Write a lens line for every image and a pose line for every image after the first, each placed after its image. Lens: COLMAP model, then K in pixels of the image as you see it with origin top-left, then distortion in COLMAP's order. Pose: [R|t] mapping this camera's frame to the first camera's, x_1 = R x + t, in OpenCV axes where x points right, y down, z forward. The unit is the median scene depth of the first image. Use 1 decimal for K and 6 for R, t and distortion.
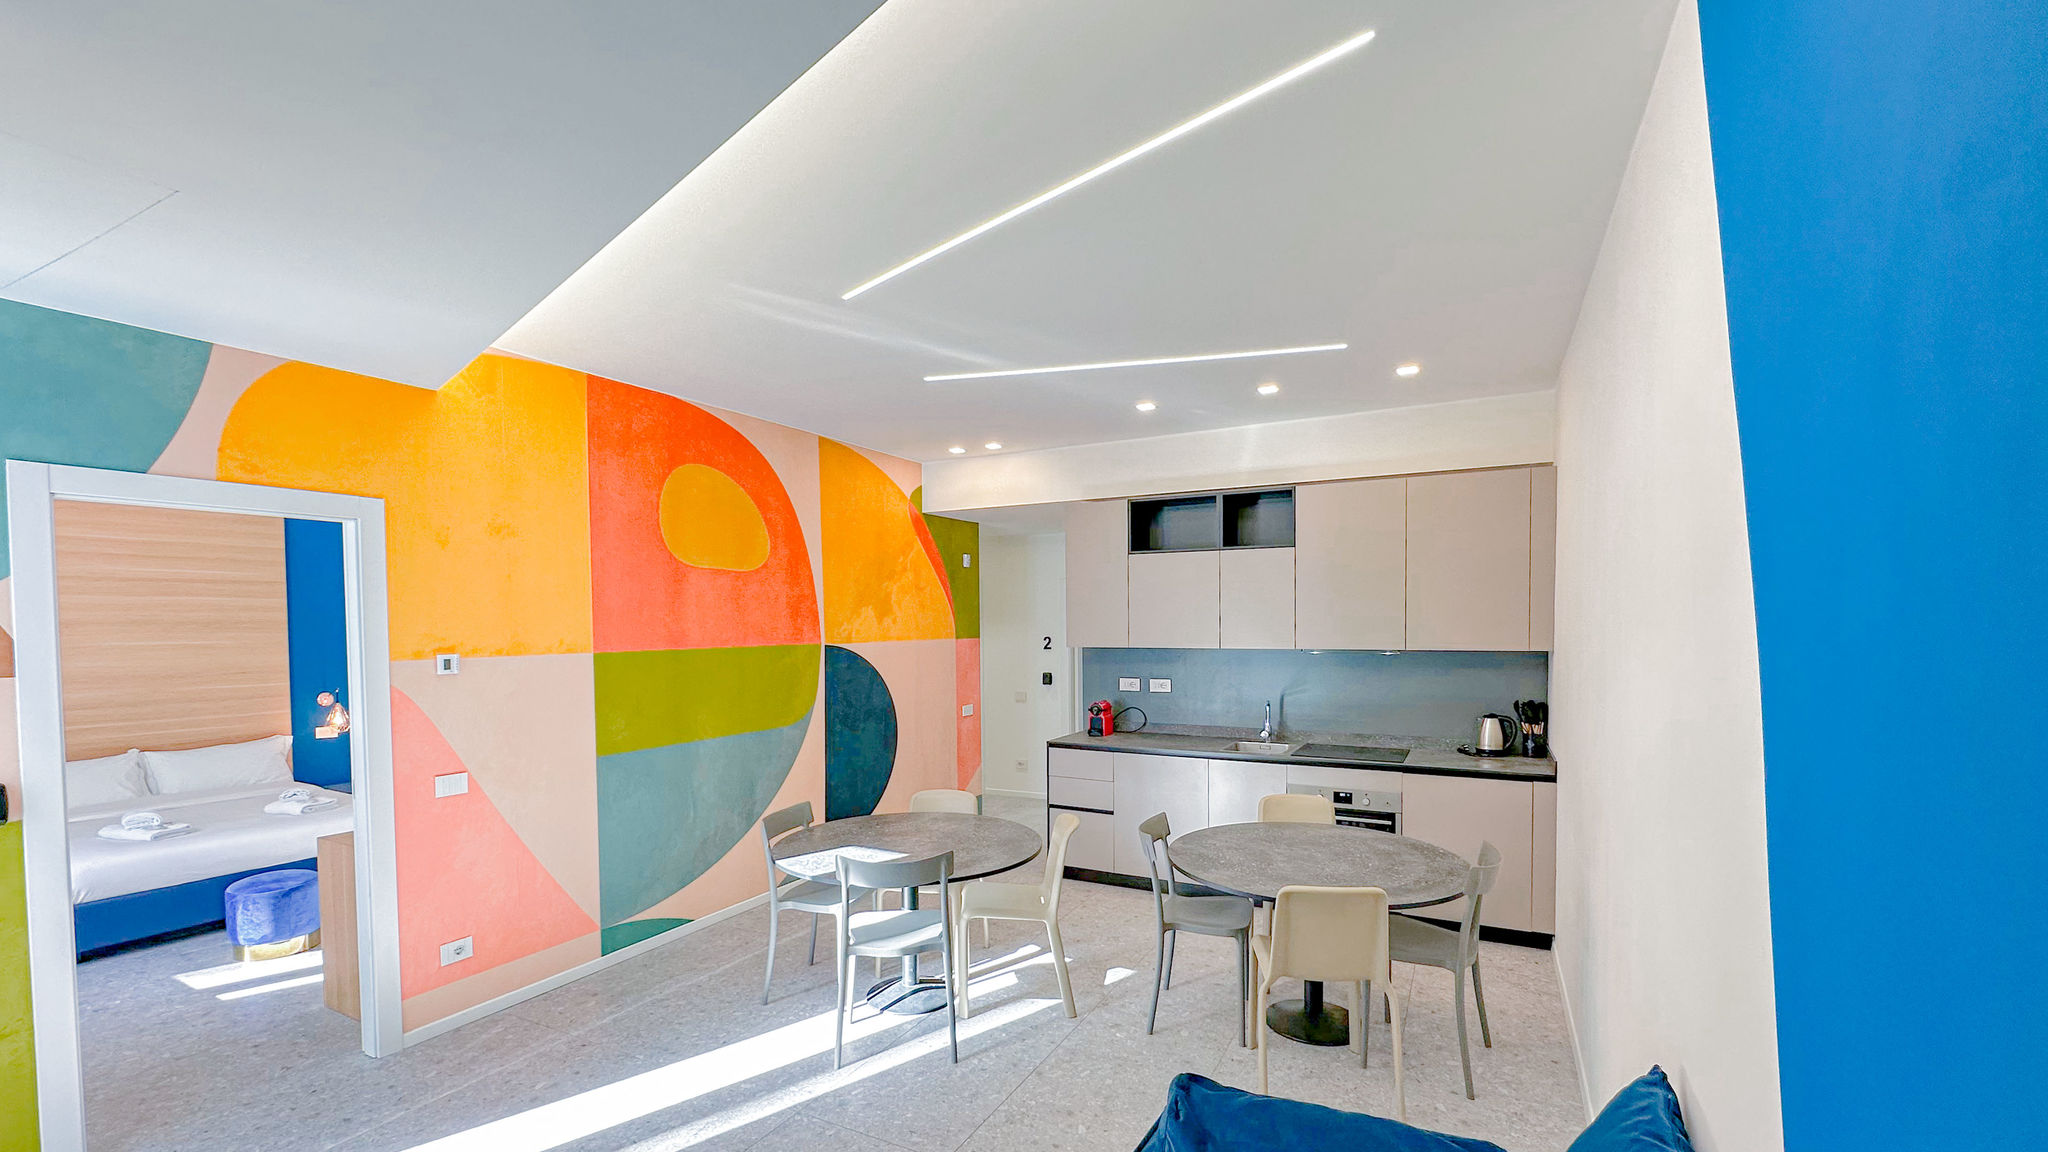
lens RADIAL K [[840.5, 0, 1015.7], [0, 840.5, 646.4], [0, 0, 1]] dist [-0.003908, -0.000953]
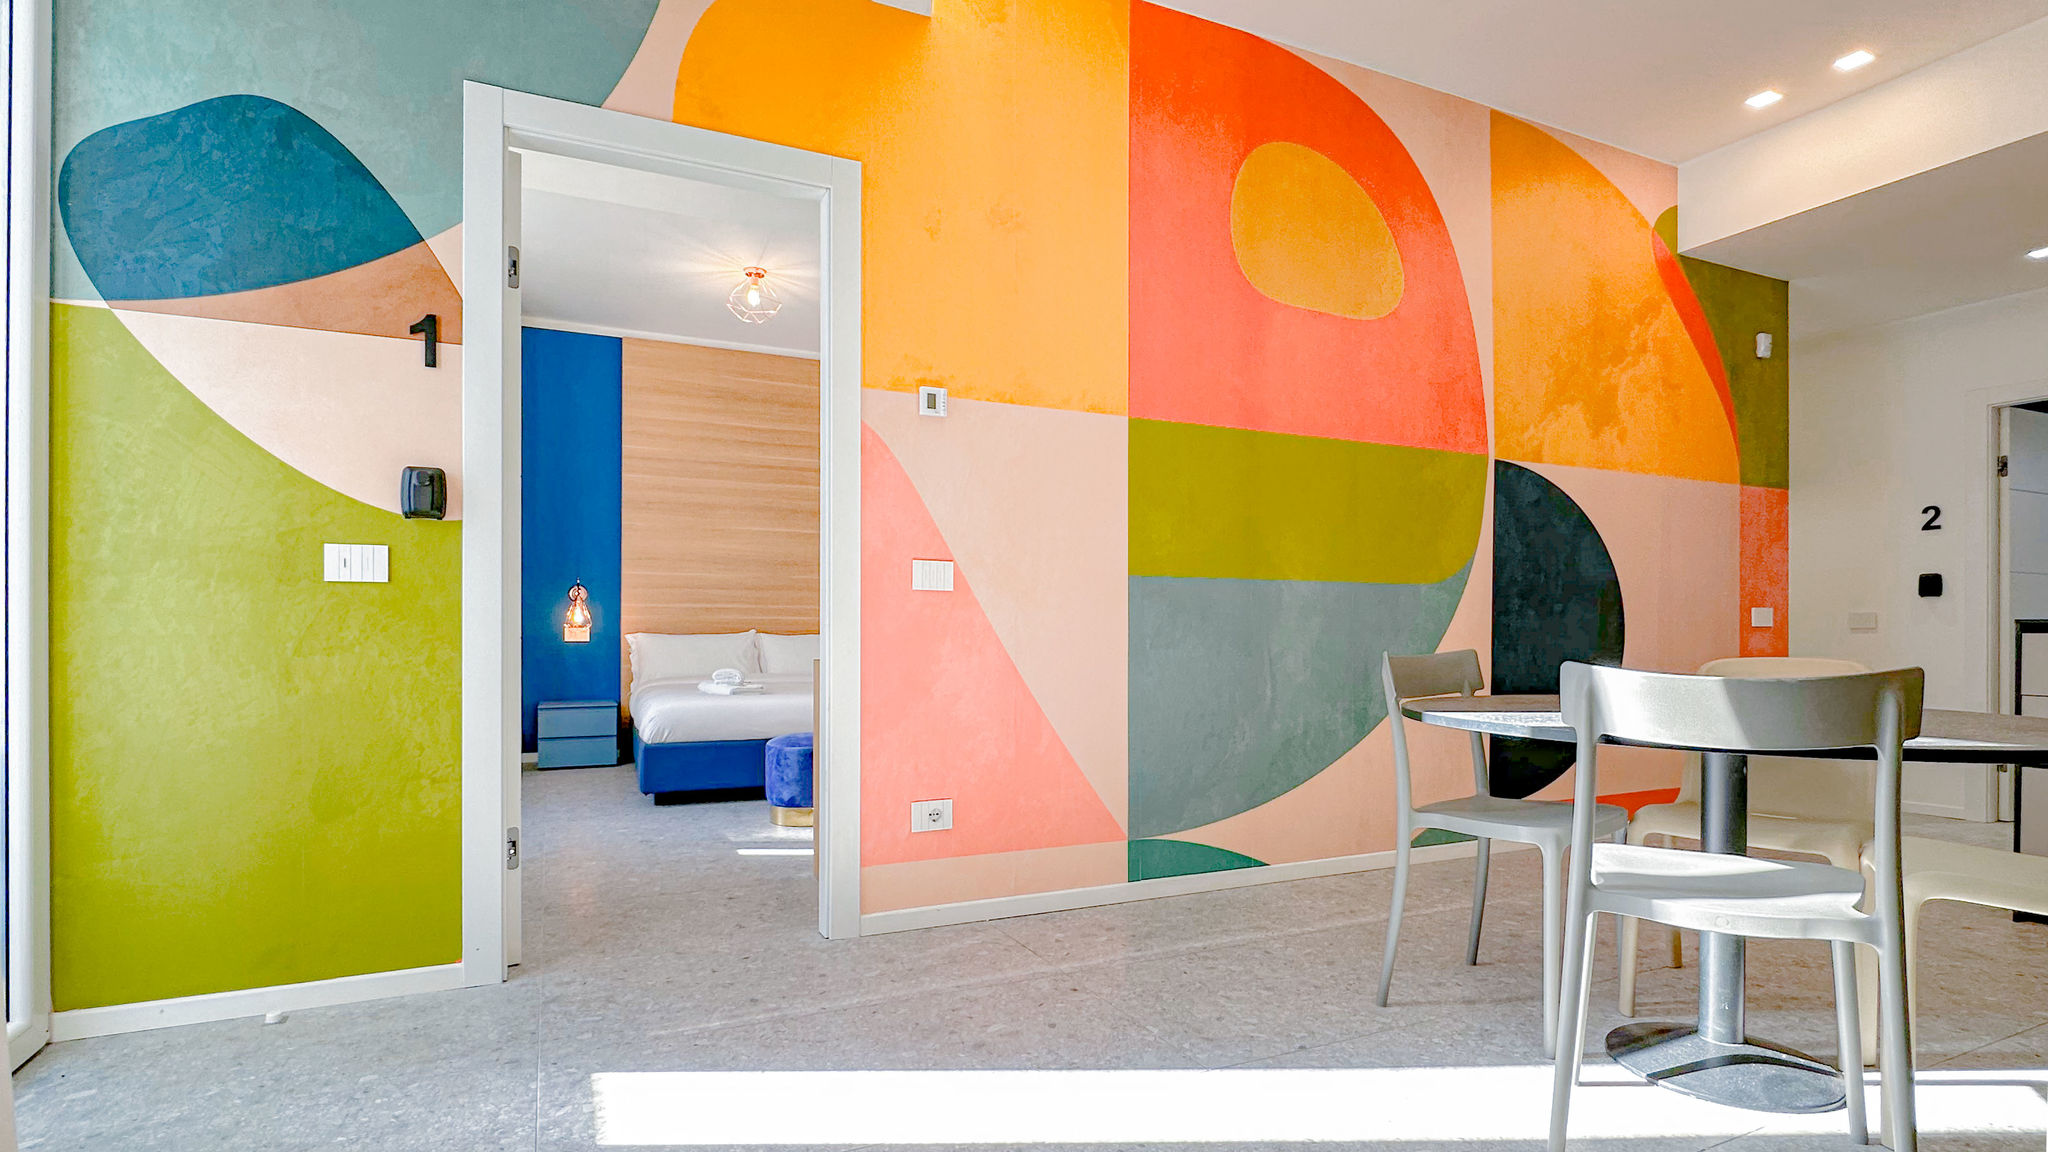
lens RADIAL K [[971.7, 0, 1031.2], [0, 971.7, 633.0], [0, 0, 1]] dist [0.020684, -0.022118]
pose [[0.803954, 0.010063, -0.594606, -0.088207], [-0.027903, 0.999394, -0.020813, 0.161724], [0.594036, 0.033323, 0.803748, 0.283391]]
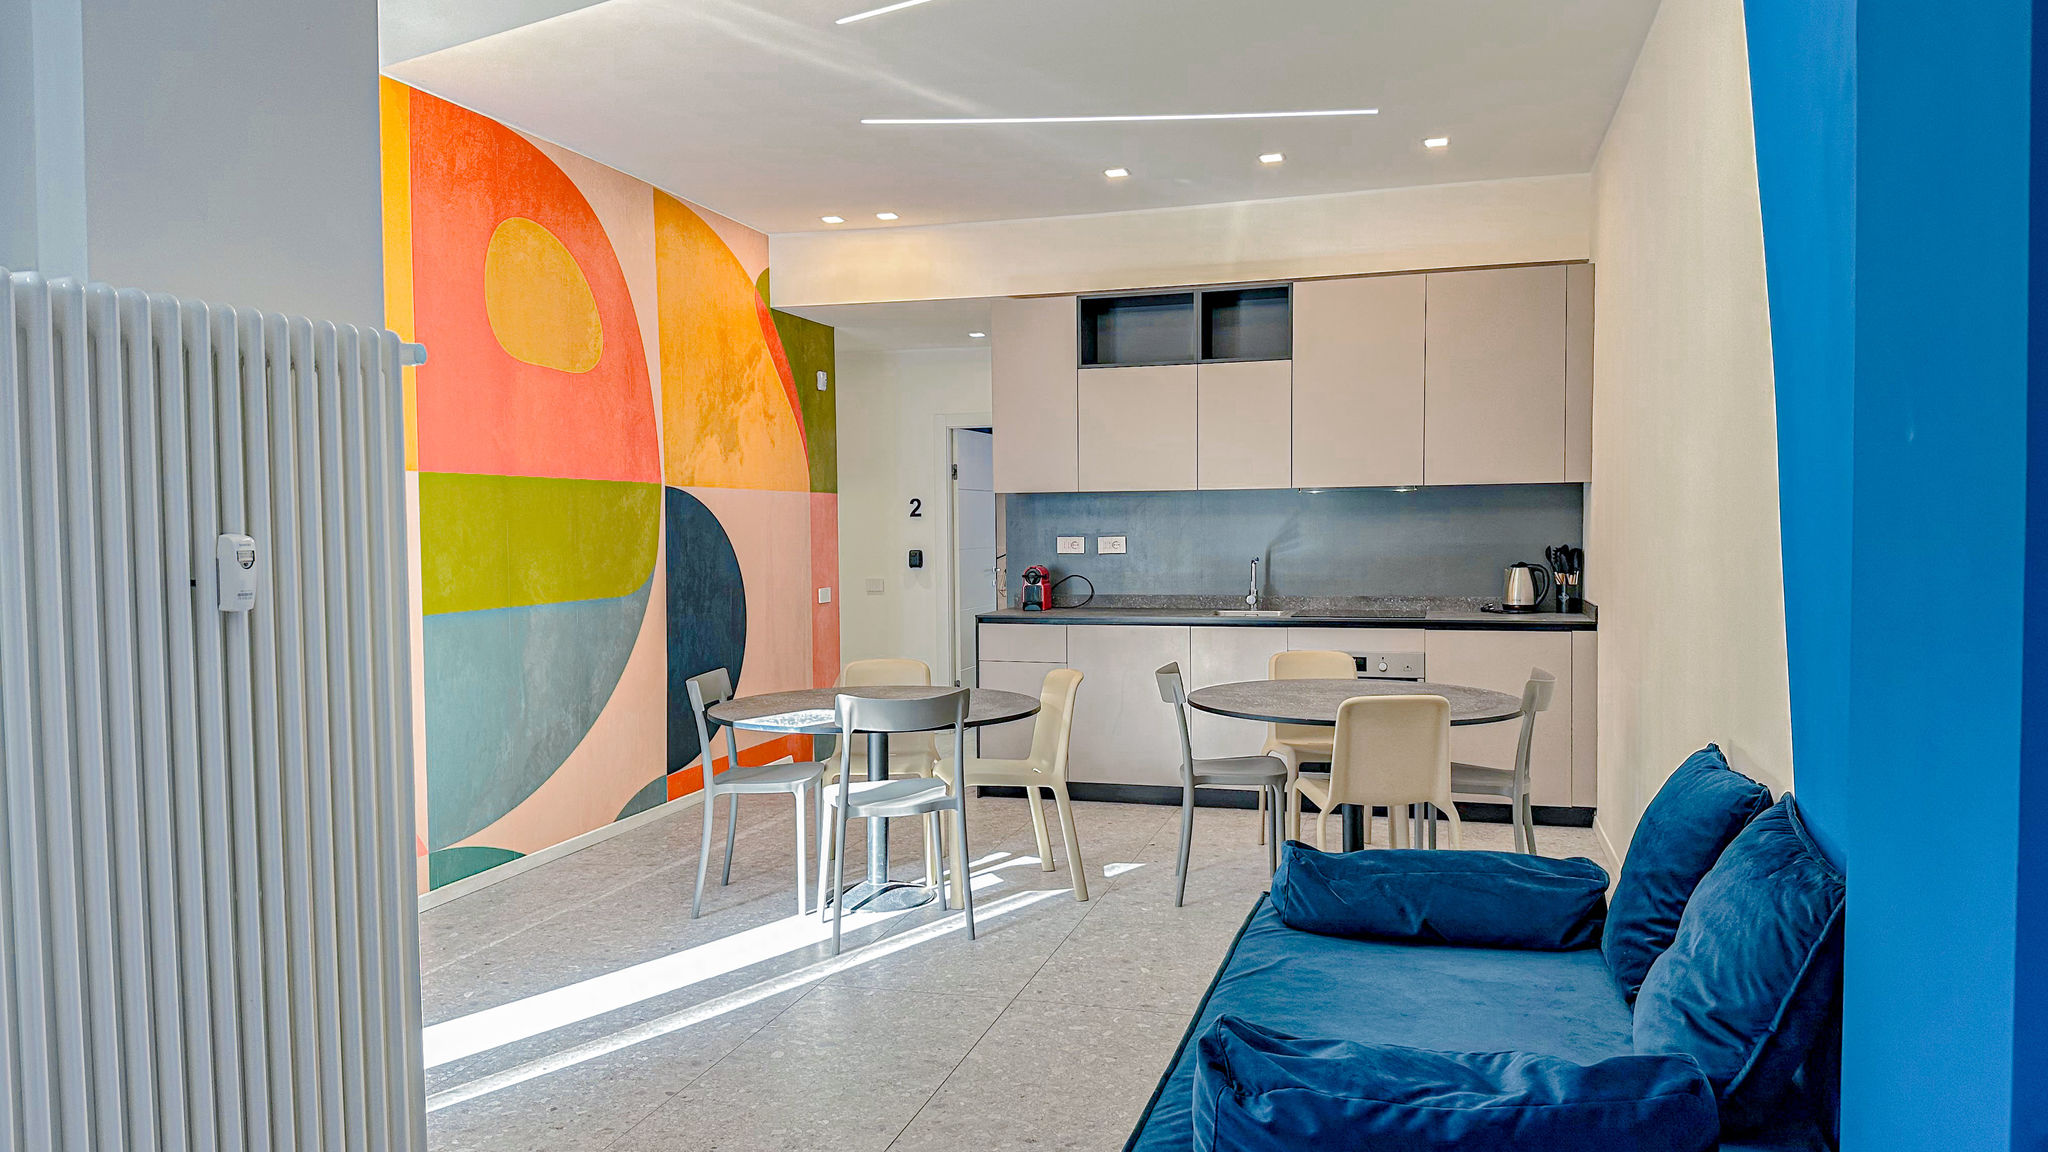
lens RADIAL K [[1410.9, 0, 1024.0], [0, 1410.9, 576.0], [0, 0, 1]] dist [0.115785, 0.000163]
pose [[0.975660, -0.010260, 0.219049, -0.218266], [0.009637, 0.999946, 0.003910, 0.081346], [-0.219078, -0.001704, 0.975706, -0.268990]]
